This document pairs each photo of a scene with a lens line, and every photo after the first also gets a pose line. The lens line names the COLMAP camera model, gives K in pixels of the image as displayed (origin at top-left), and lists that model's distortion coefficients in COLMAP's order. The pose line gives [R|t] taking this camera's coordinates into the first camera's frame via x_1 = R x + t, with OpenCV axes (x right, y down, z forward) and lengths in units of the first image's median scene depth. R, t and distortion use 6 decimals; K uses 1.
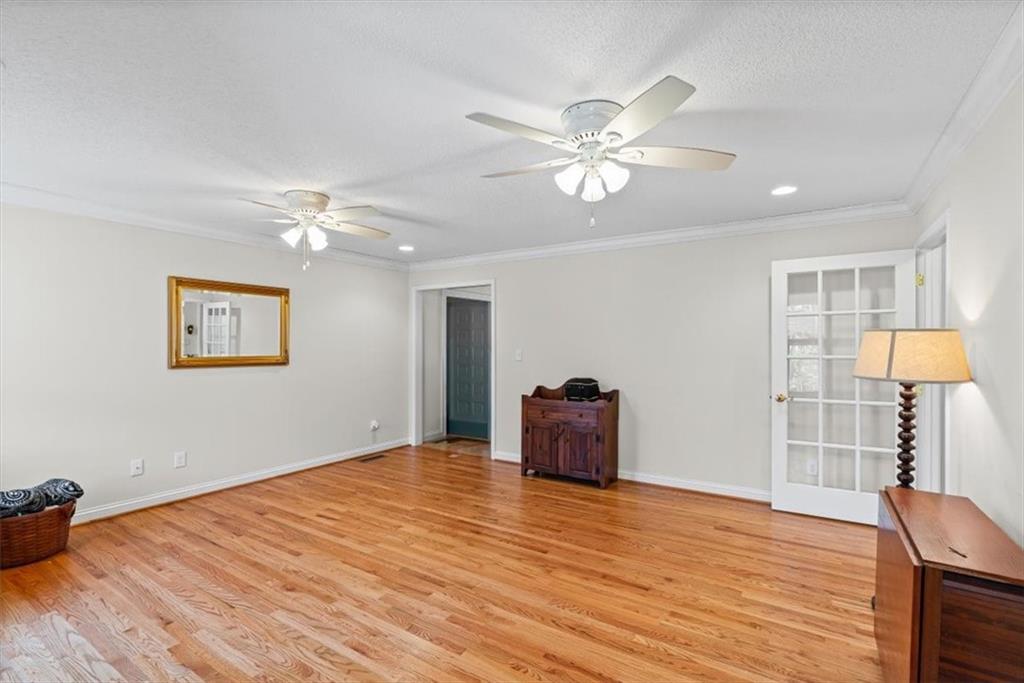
lens RADIAL K [[469.6, 0, 507.2], [0, 469.6, 345.3], [0, 0, 1]] dist [0.000218, 0.000876]
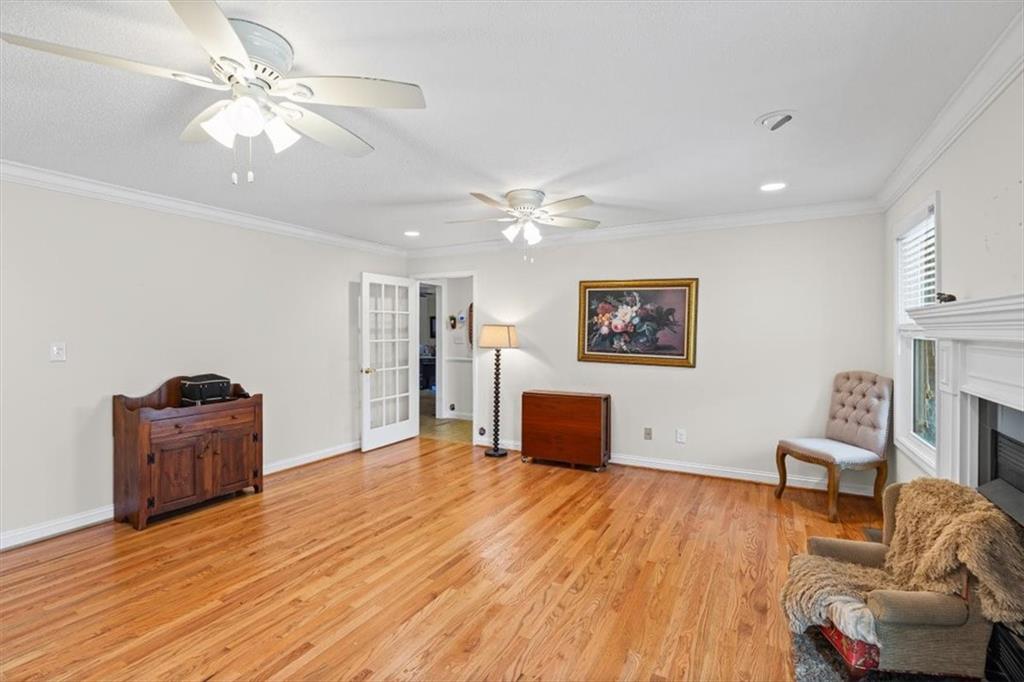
lens RADIAL K [[469.6, 0, 508.0], [0, 469.6, 335.6], [0, 0, 1]] dist [0.000218, 0.000876]
pose [[-0.070637, -0.005973, 0.997484, -0.903628], [0.002167, 0.999979, 0.006141, -0.000236], [-0.997500, 0.002595, -0.070622, 0.723336]]
